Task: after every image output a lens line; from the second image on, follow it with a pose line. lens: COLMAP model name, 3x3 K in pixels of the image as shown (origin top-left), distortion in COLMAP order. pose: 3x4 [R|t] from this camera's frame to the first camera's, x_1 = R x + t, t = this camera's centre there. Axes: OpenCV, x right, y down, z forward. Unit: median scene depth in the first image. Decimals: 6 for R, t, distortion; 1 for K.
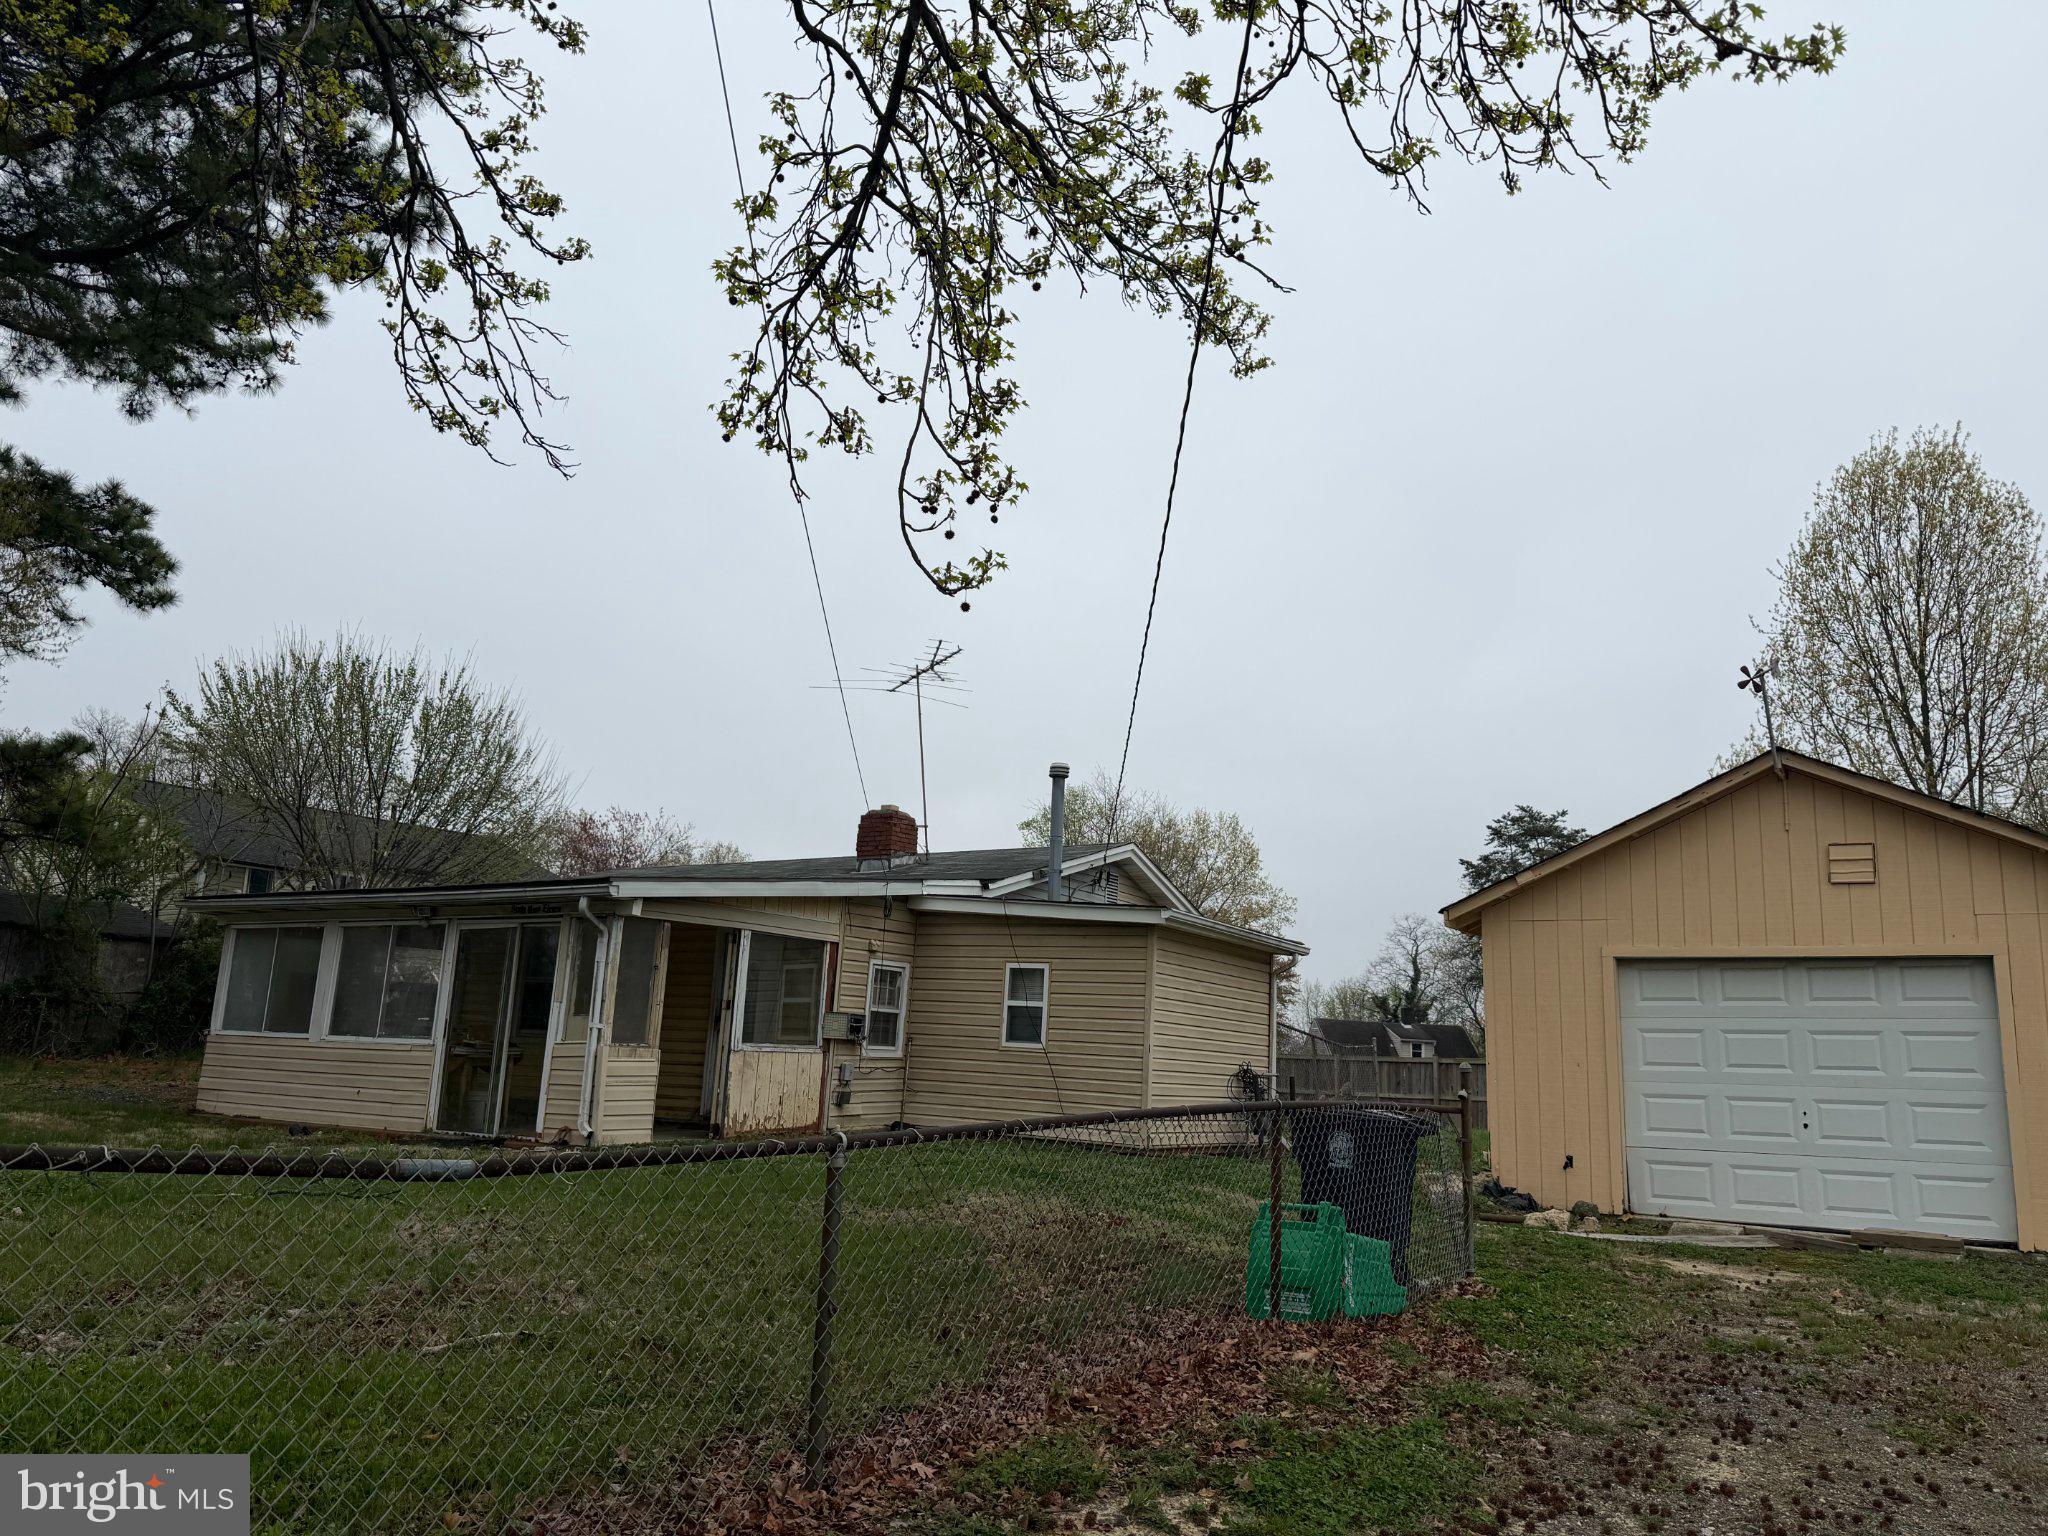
lens RADIAL K [[1440.1, 0, 1060.1], [0, 1440.1, 770.1], [0, 0, 1]] dist [0.150066, -0.298919]
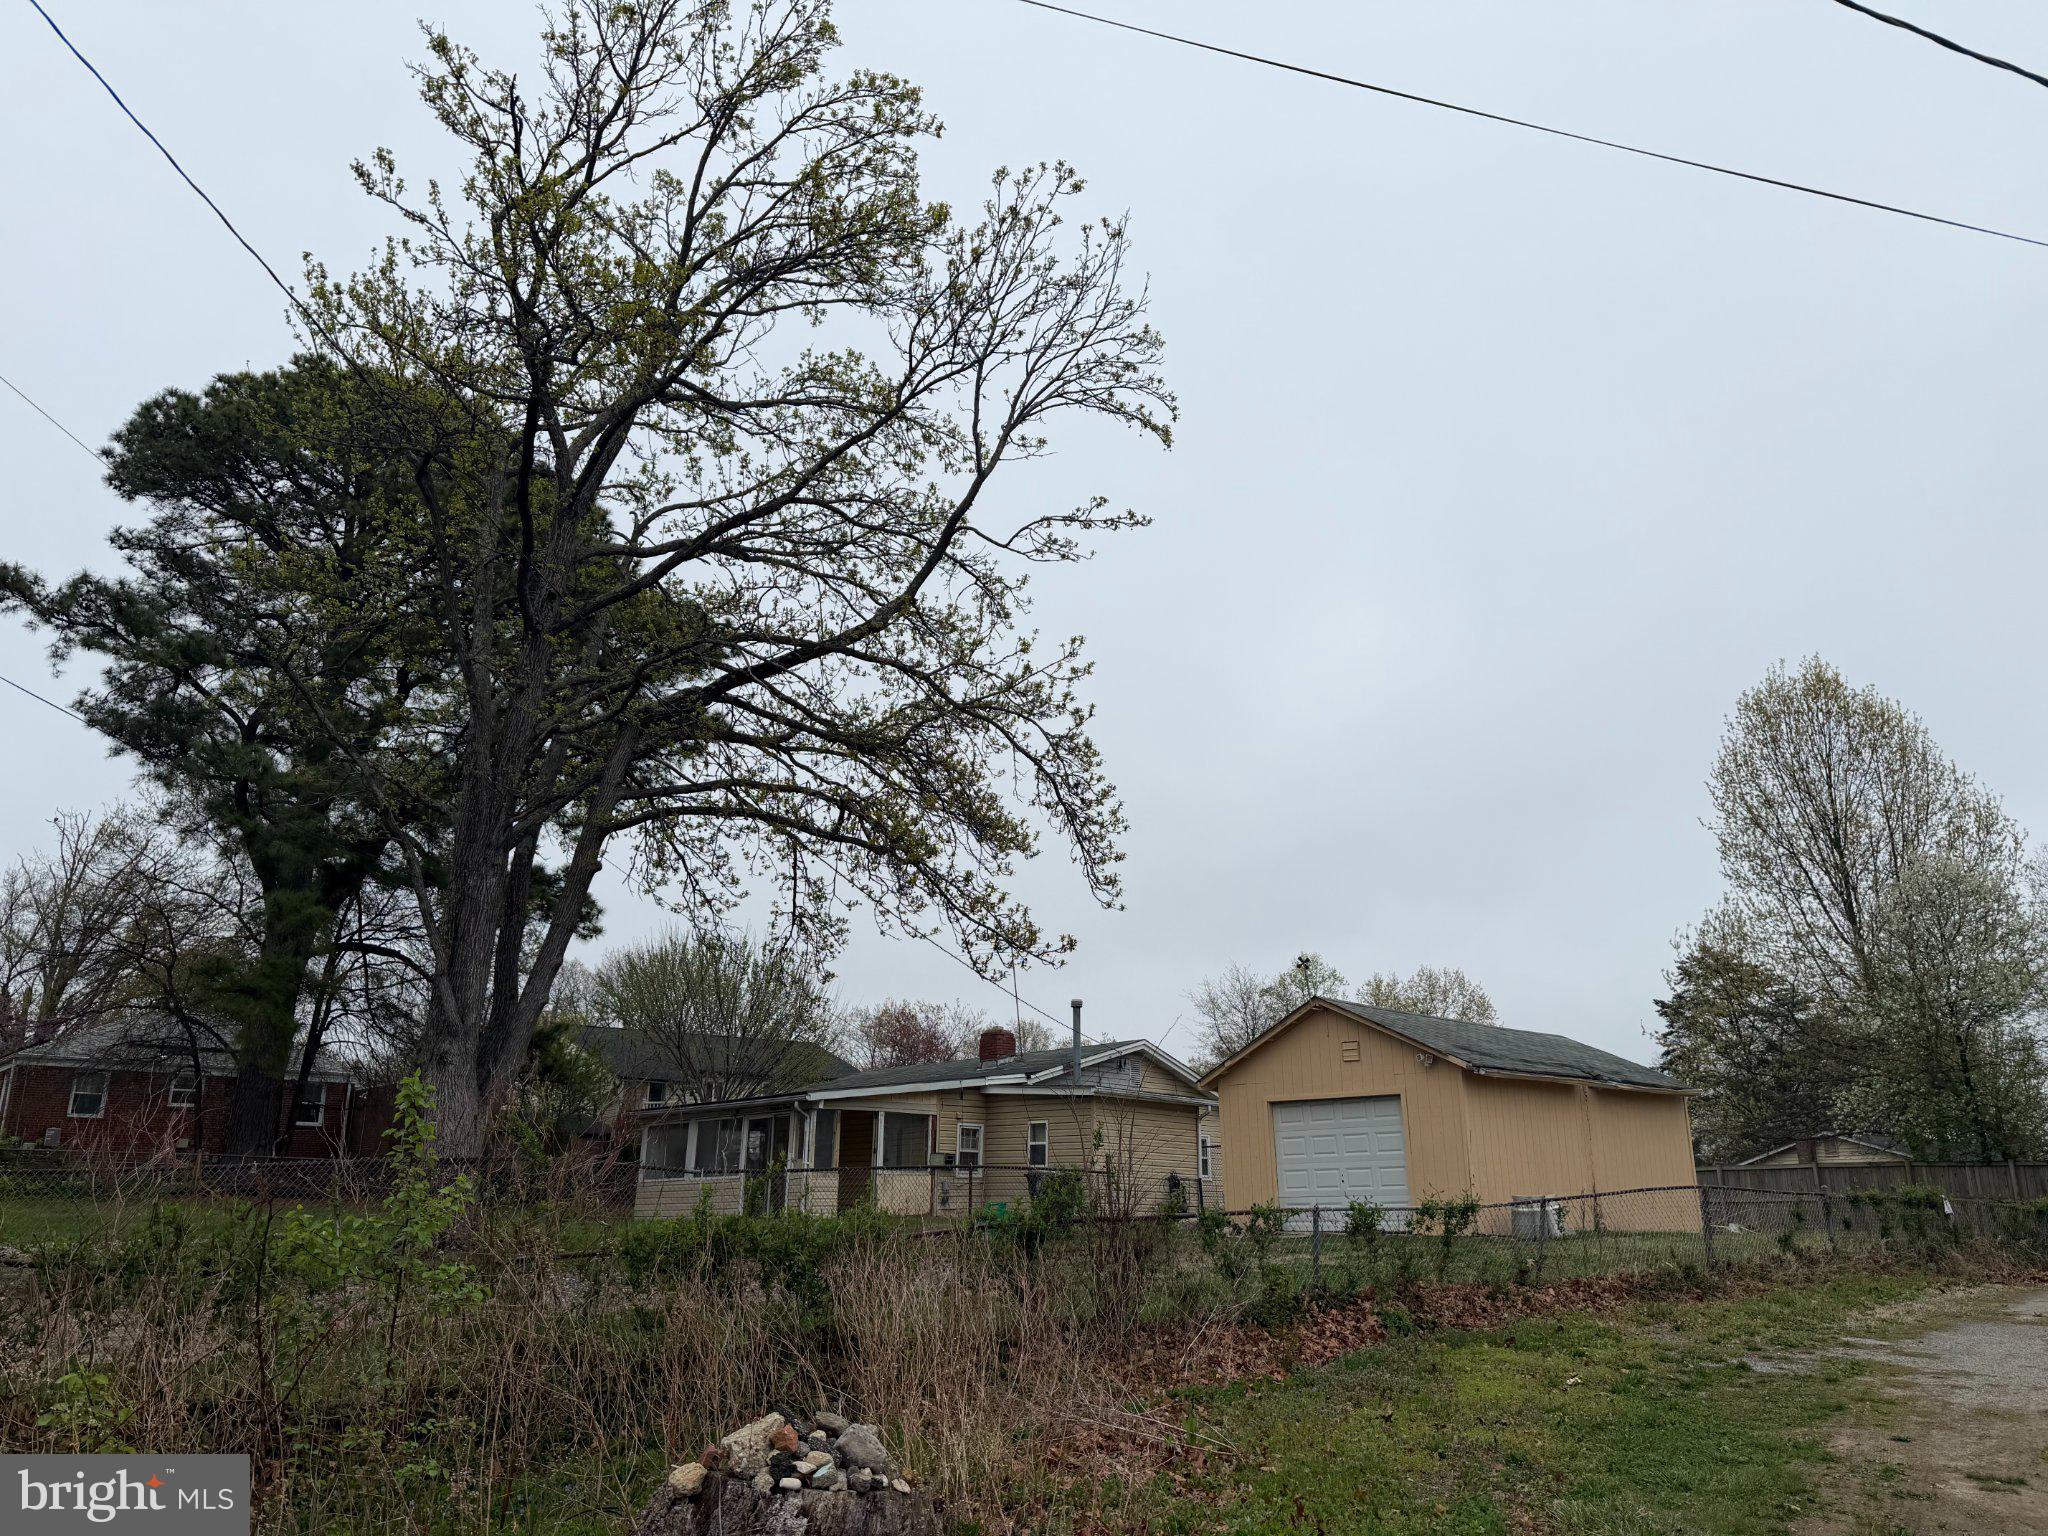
lens RADIAL K [[1440.1, 0, 1060.1], [0, 1440.1, 770.1], [0, 0, 1]] dist [0.150066, -0.298919]
pose [[0.970551, -0.107303, -0.215676, 0.465732], [0.083979, 0.989860, -0.114565, -0.097168], [0.225782, 0.093079, 0.969721, -0.854743]]
